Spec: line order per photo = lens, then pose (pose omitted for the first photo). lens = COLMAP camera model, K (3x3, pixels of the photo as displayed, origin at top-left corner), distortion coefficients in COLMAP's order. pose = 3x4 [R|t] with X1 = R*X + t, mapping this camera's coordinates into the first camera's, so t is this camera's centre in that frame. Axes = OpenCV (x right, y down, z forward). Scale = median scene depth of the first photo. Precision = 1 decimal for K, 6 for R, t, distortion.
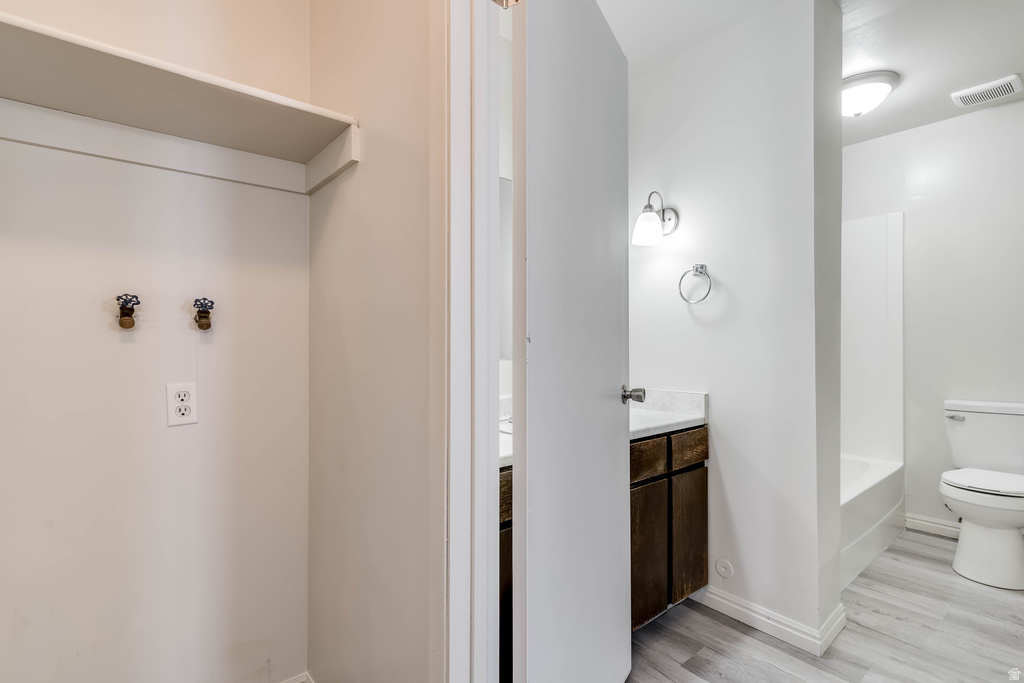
lens RADIAL K [[494.7, 0, 513.6], [0, 494.7, 341.3], [0, 0, 1]] dist [0.003770, -0.000945]
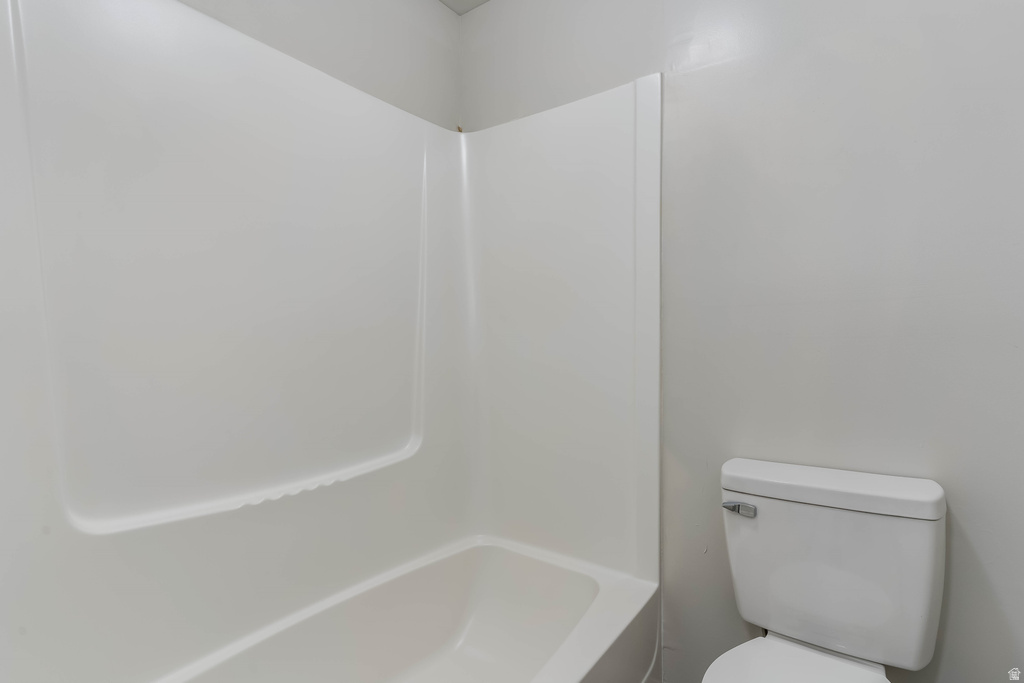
lens RADIAL K [[494.7, 0, 511.2], [0, 494.7, 341.4], [0, 0, 1]] dist [0.003770, -0.000945]
pose [[0.974913, 0.003023, 0.222564, 0.536636], [-0.006323, 0.999880, 0.014113, -0.003743], [-0.222494, -0.015166, 0.974816, 0.557322]]
